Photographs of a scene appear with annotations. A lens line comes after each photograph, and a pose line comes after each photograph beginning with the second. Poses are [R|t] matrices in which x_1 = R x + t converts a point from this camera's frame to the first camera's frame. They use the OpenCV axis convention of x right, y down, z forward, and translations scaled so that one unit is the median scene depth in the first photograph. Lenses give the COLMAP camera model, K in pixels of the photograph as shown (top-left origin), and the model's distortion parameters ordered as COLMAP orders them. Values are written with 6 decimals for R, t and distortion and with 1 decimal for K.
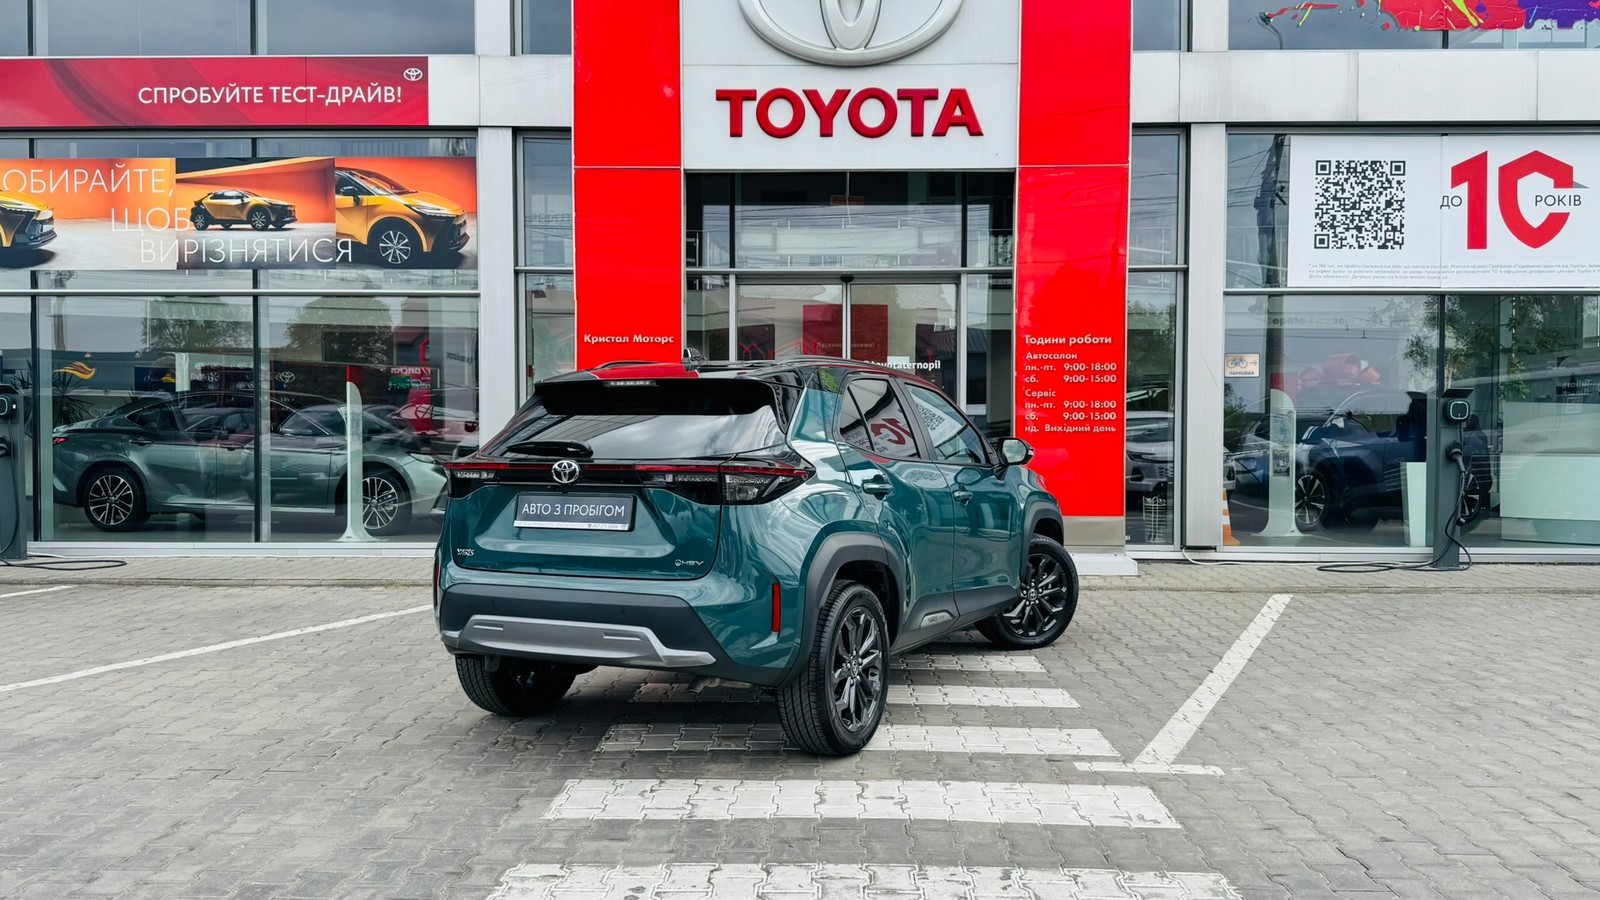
lens RADIAL K [[1273.8, 0, 800.8], [0, 1273.8, 453.1], [0, 0, 1]] dist [0.143356, -0.297199]
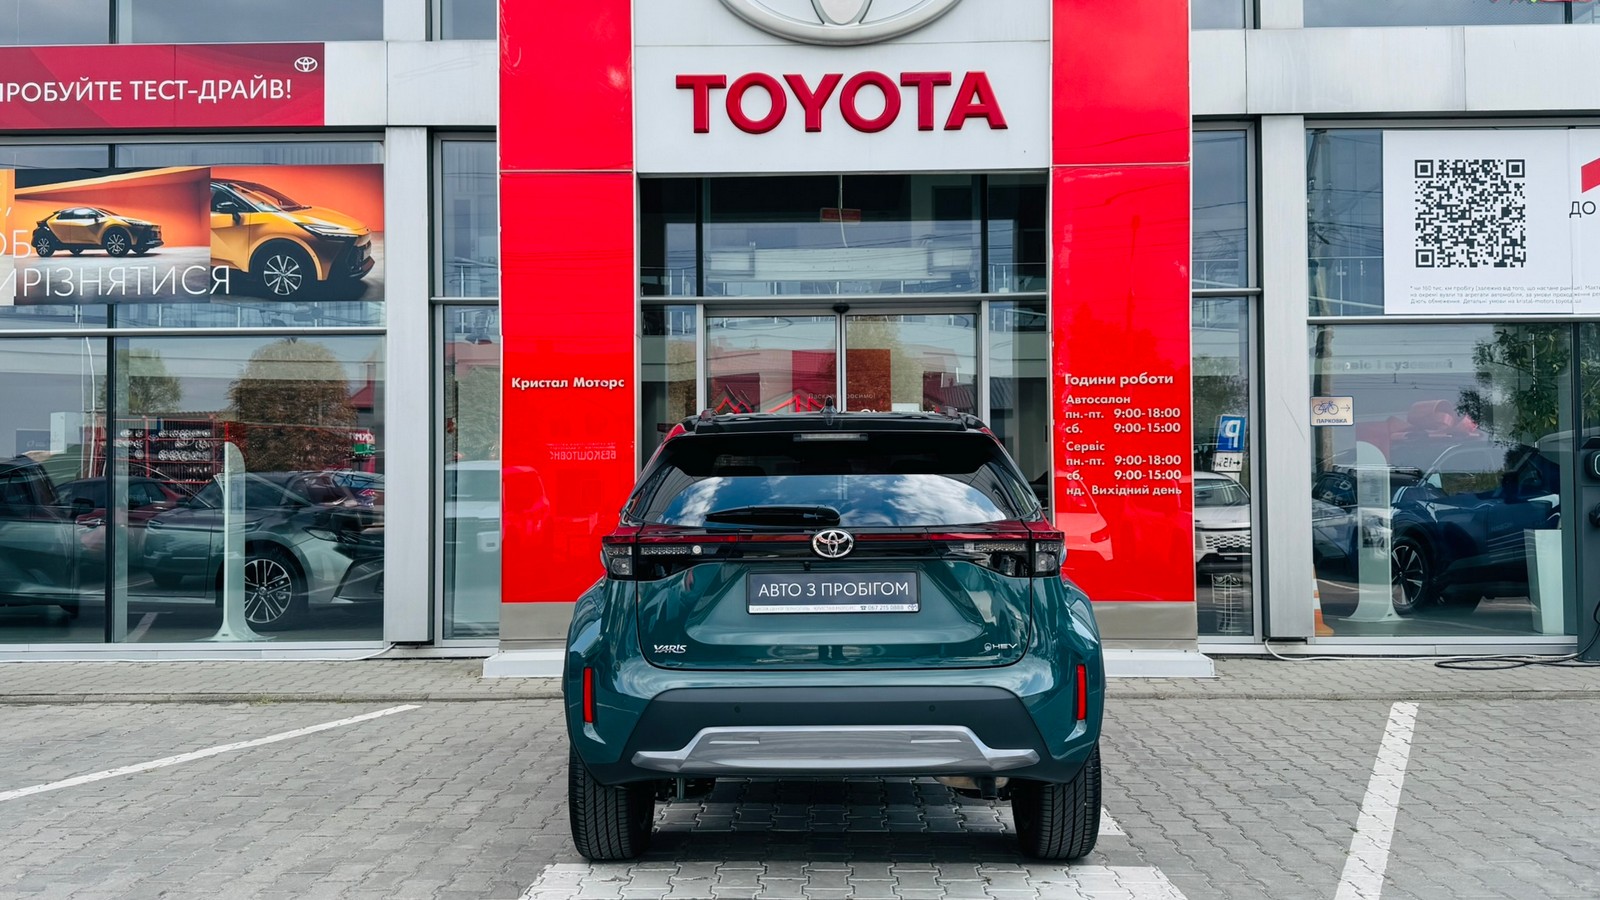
lens RADIAL K [[1366.6, 0, 801.2], [0, 1366.6, 451.9], [0, 0, 1]] dist [0.113993, -0.202984]
pose [[0.999954, -0.008922, 0.003404, 0.007189], [0.009081, 0.998700, -0.050157, -0.002247], [-0.002952, 0.050186, 0.998736, 0.140036]]
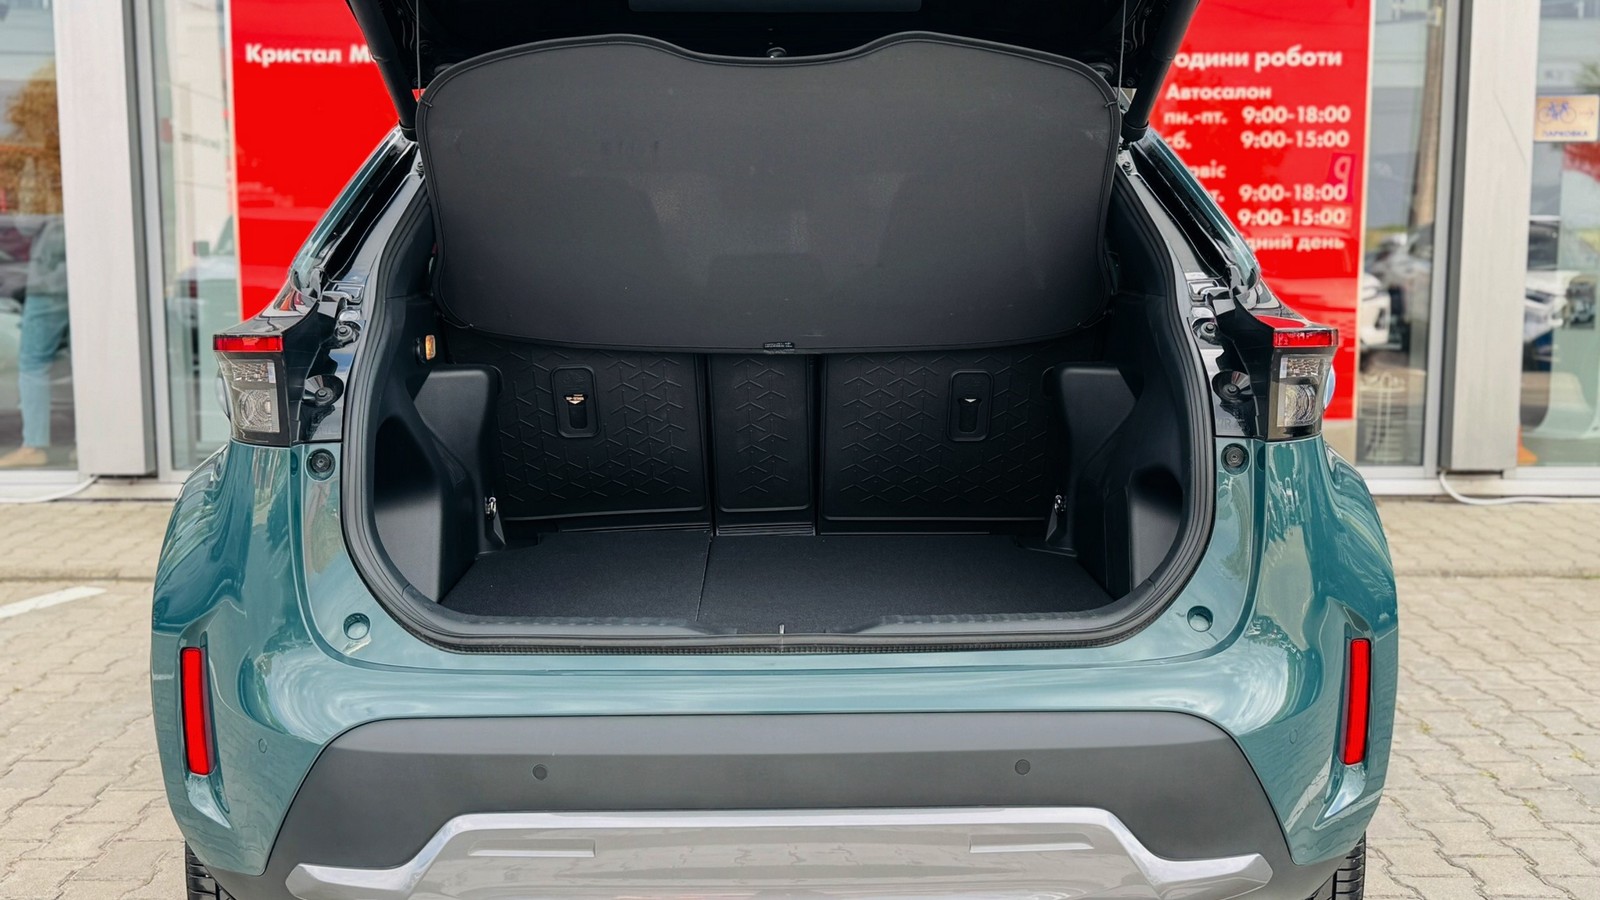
lens RADIAL K [[1595.3, 0, 800.0], [0, 1595.3, 450.0], [0, 0, 1]] dist [0.071705, -0.003876]
pose [[0.999354, -0.007372, 0.035182, 0.013306], [0.003718, 0.994695, 0.102797, -0.004042], [-0.035753, -0.102600, 0.994080, 0.361371]]
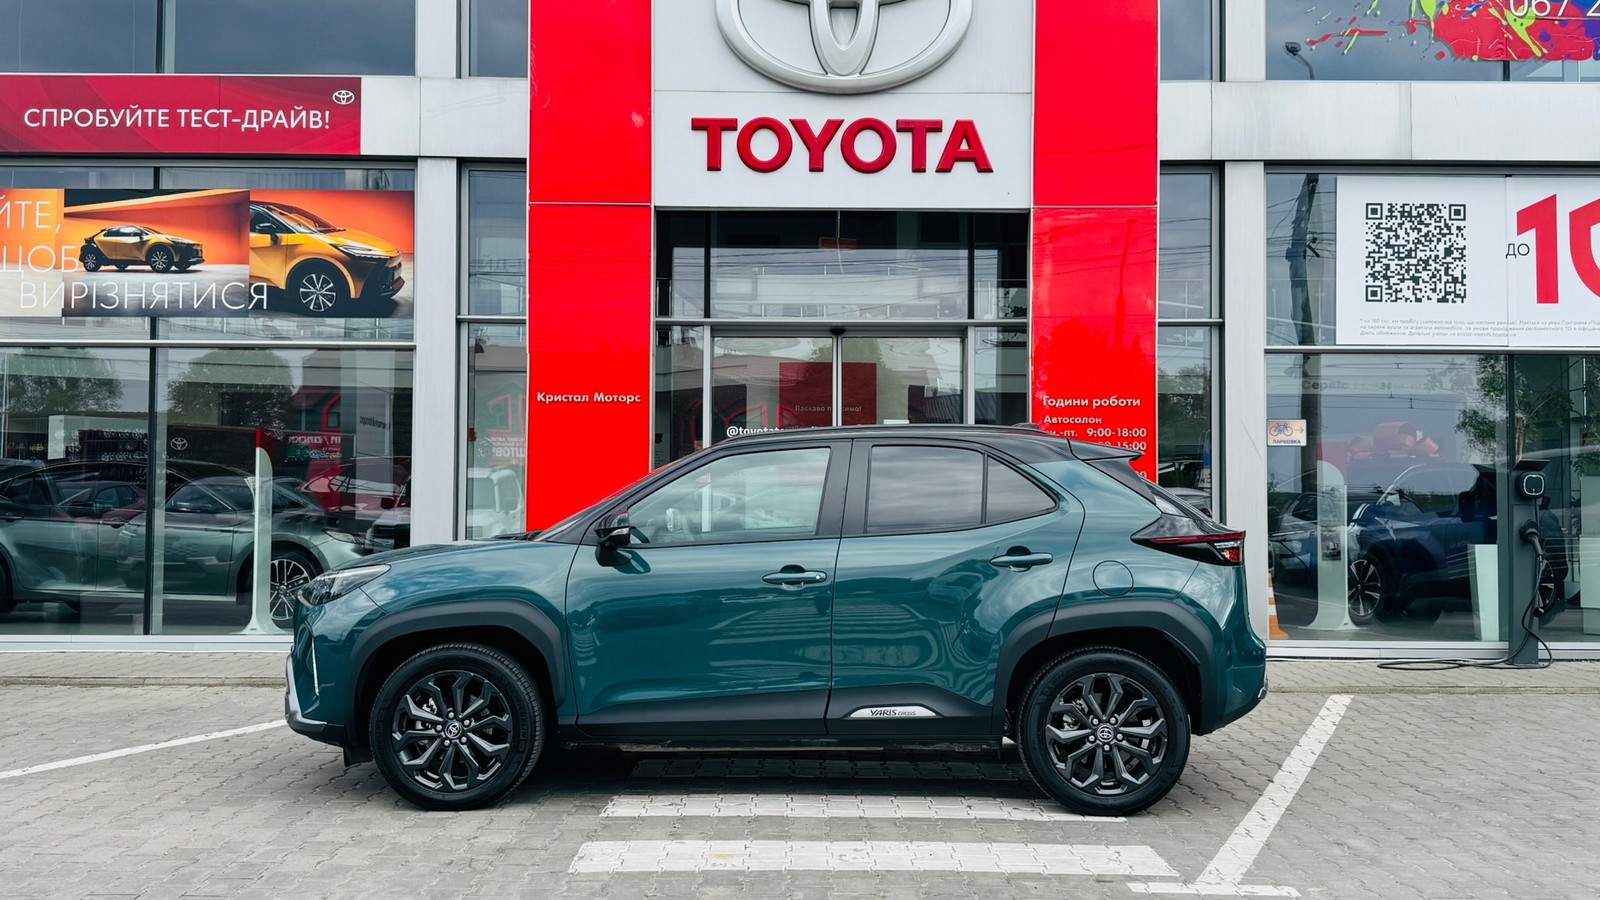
lens RADIAL K [[1473.6, 0, 802.8], [0, 1473.6, 444.9], [0, 0, 1]] dist [0.154578, -0.321664]
pose [[0.999645, 0.004239, 0.026318, -0.014652], [-0.002586, 0.998041, -0.062516, 0.004740], [-0.026531, 0.062425, 0.997697, -0.004823]]
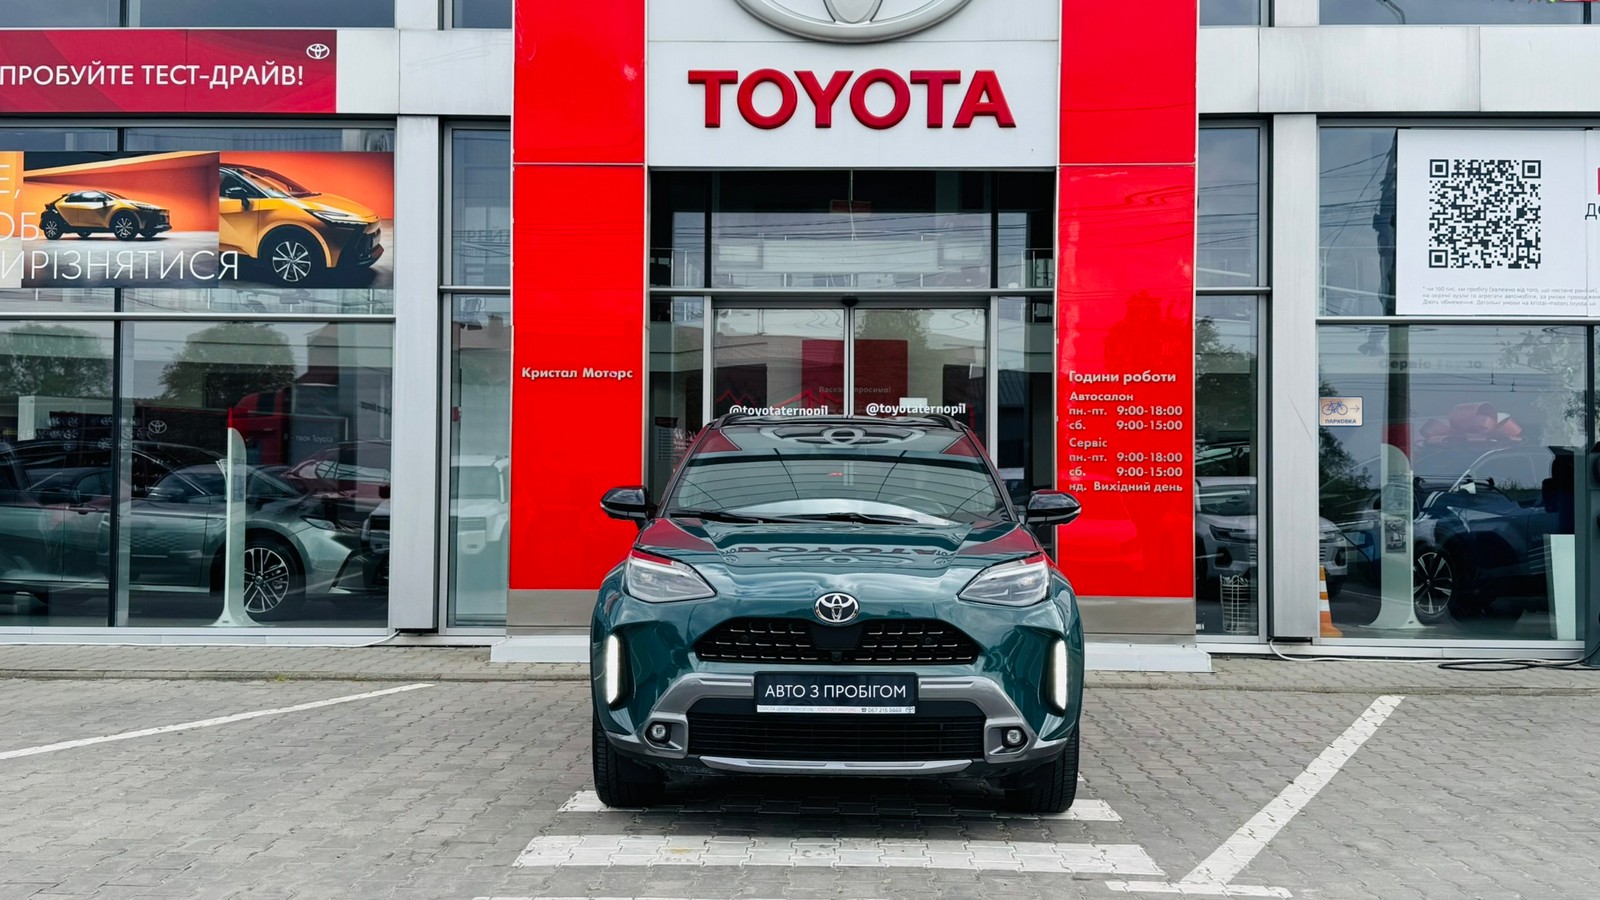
lens RADIAL K [[1608.3, 0, 800.0], [0, 1608.3, 450.0], [0, 0, 1]] dist [0.161818, -0.348833]
pose [[0.999970, 0.004708, -0.006070, 0.011693], [-0.005025, 0.998562, -0.053375, 0.011912], [0.005810, 0.053404, 0.998556, -0.013822]]
